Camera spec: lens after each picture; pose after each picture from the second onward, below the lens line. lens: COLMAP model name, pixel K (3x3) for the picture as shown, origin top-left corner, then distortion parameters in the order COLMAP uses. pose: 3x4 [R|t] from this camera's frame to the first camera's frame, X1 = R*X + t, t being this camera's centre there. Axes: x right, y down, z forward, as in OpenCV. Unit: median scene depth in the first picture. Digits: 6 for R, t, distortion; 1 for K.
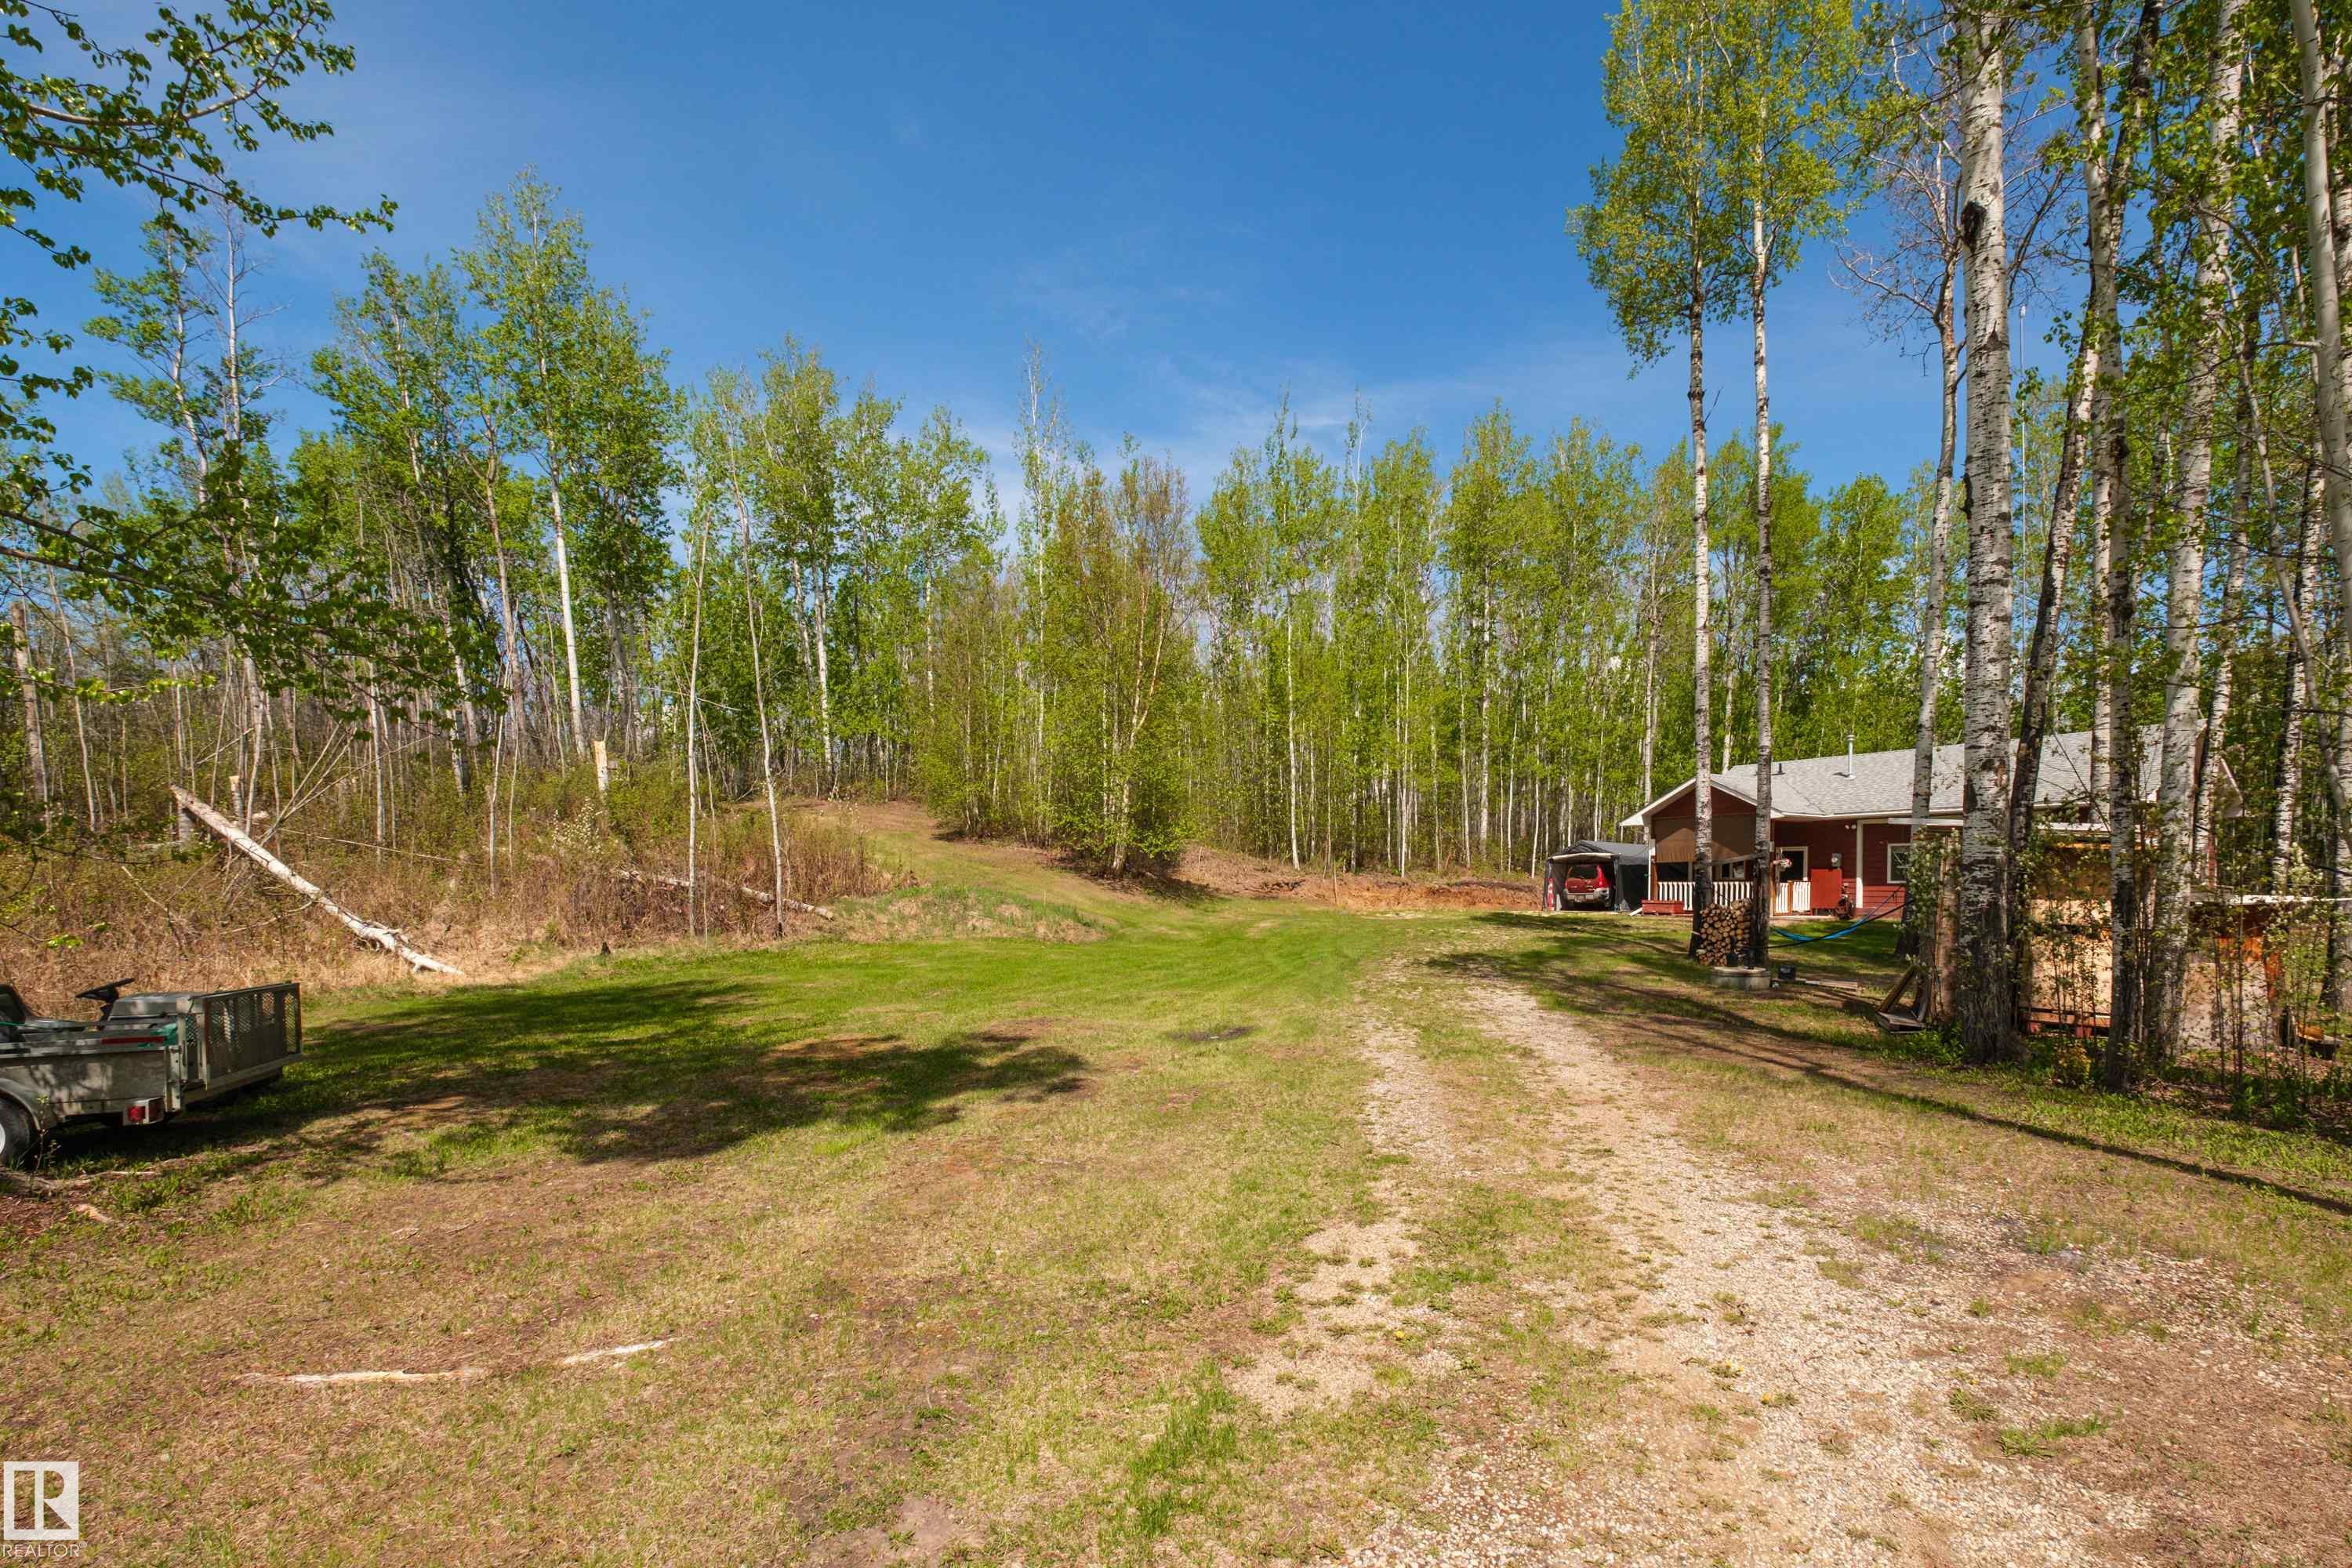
lens RADIAL K [[1106.5, 0, 1248.5], [0, 1106.5, 916.2], [0, 0, 1]] dist [0.004153, -0.004001]
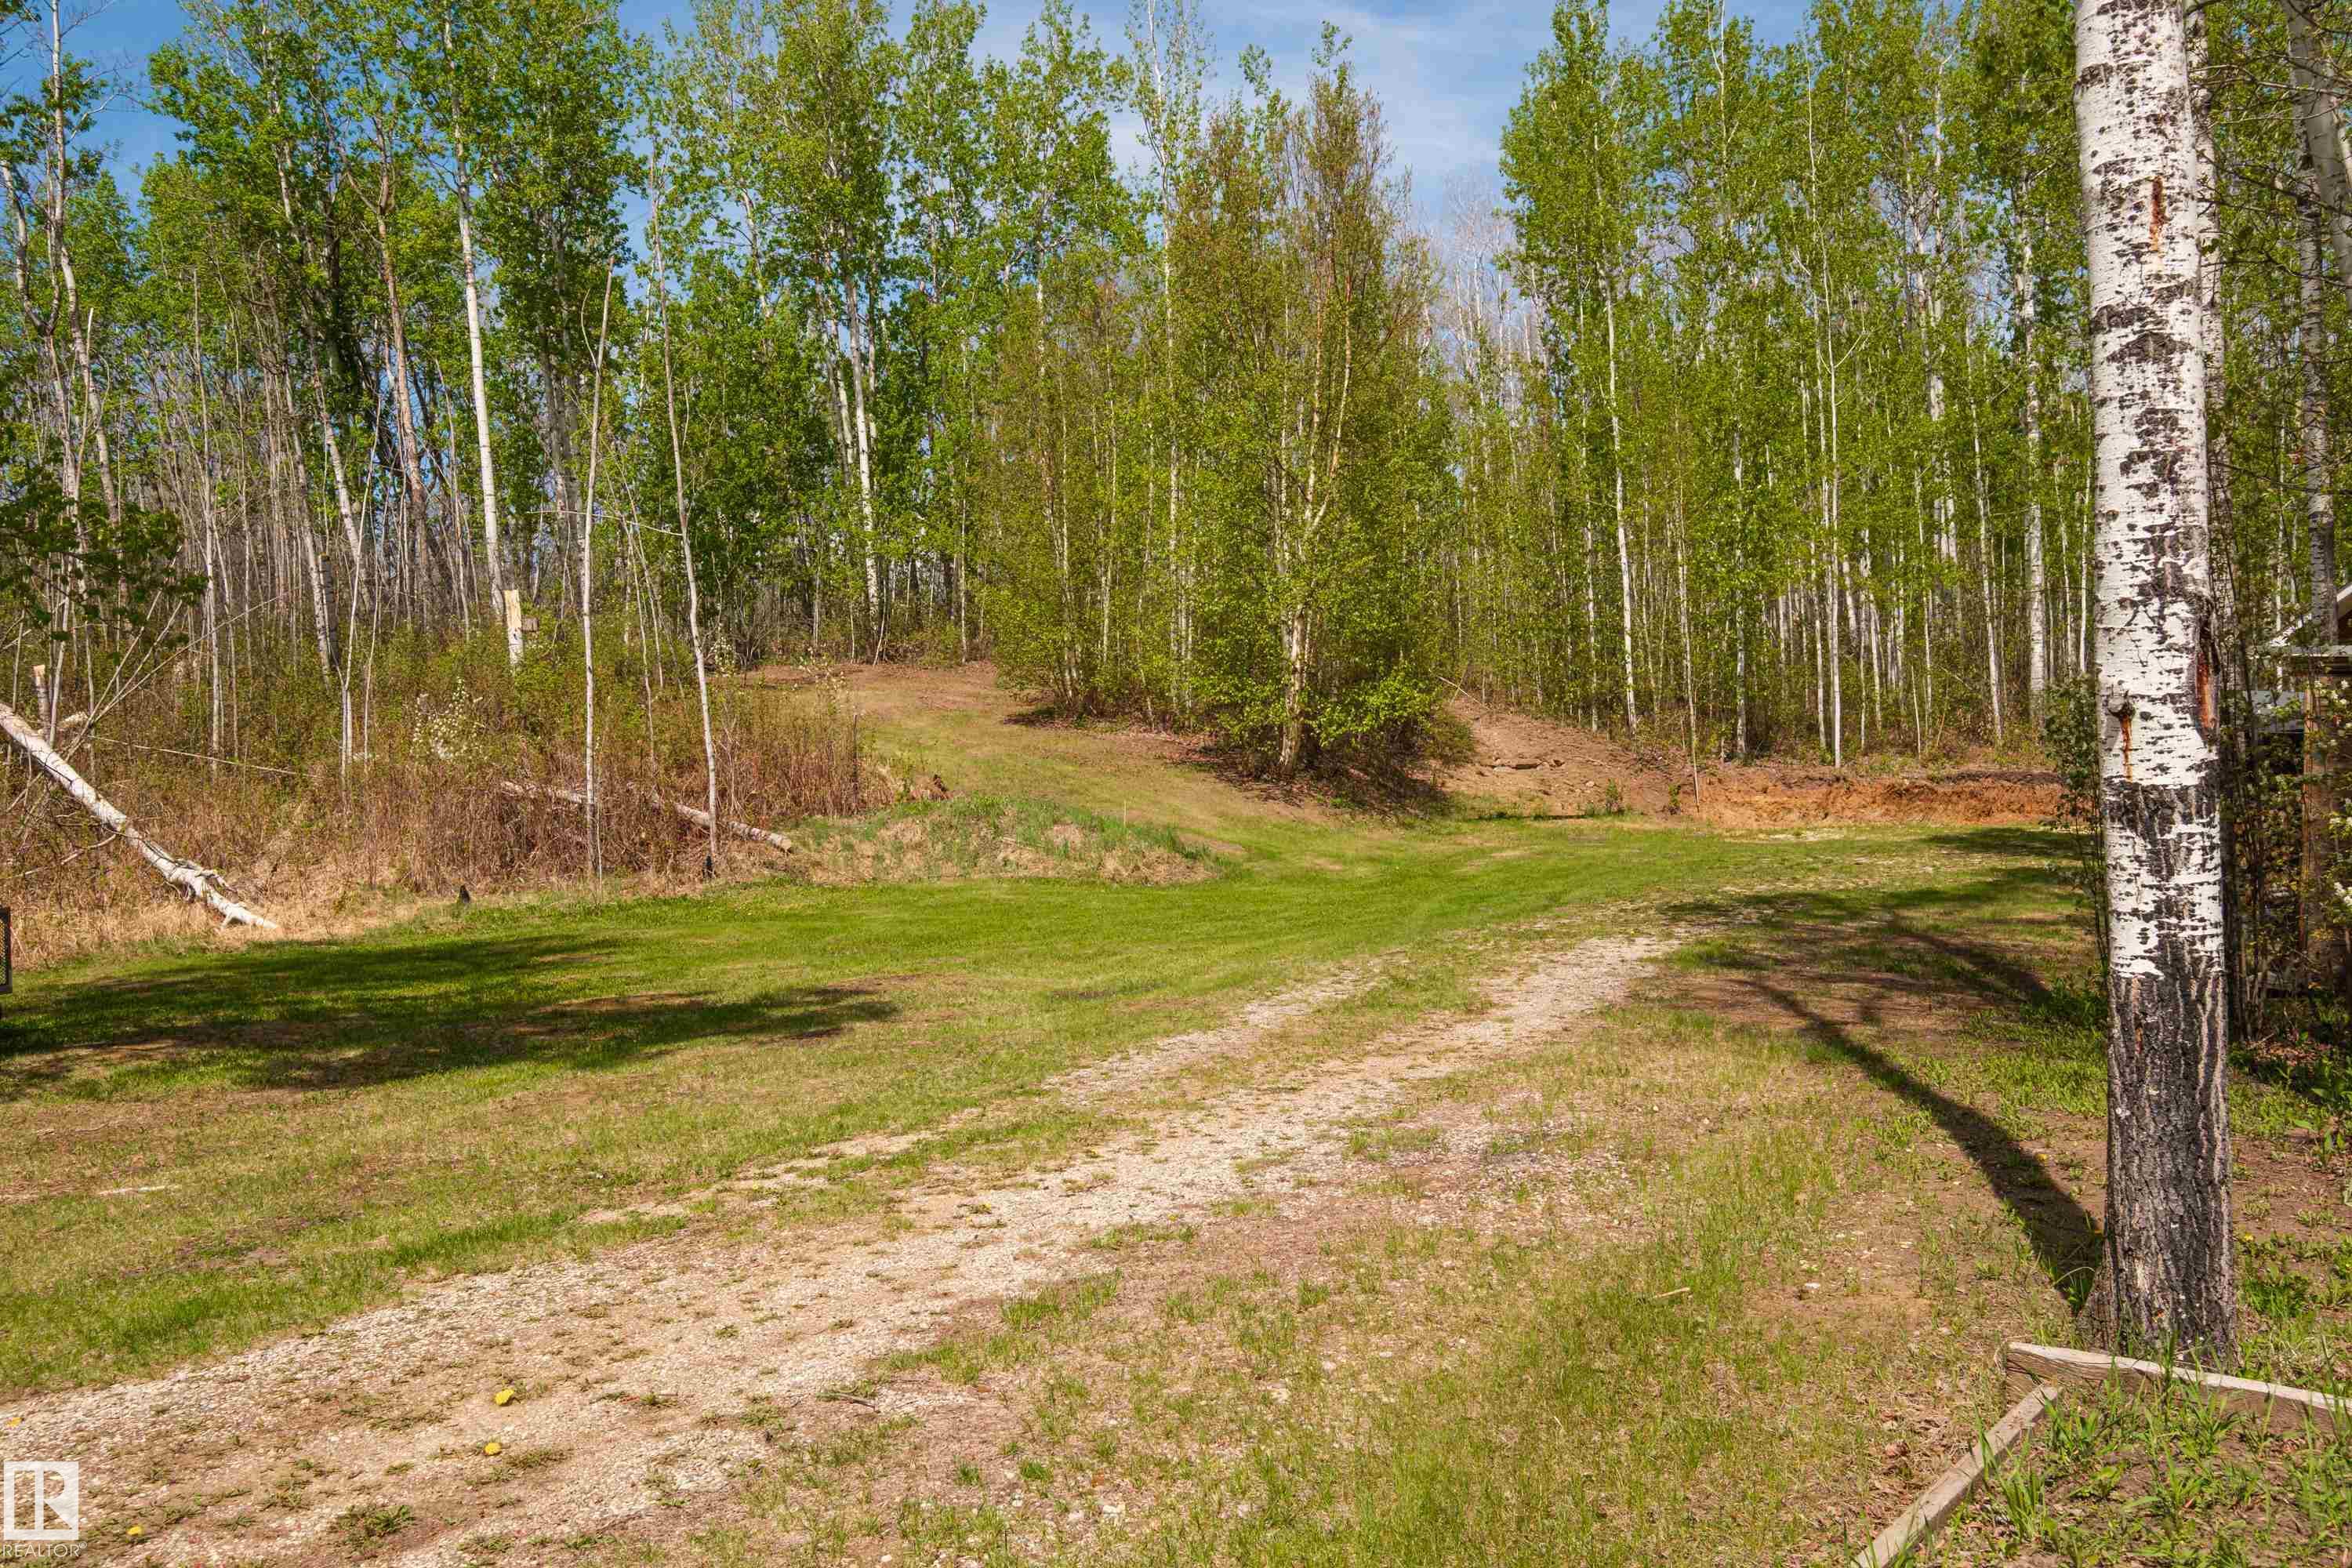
lens RADIAL K [[2085.6, 0, 1173.3], [0, 2085.6, 776.5], [0, 0, 1]] dist [-0.003073, 0.024397]
pose [[0.964847, -0.022718, -0.261828, 0.106694], [0.012691, 0.999122, -0.039924, 0.007001], [0.262505, 0.035197, 0.964288, -0.084454]]
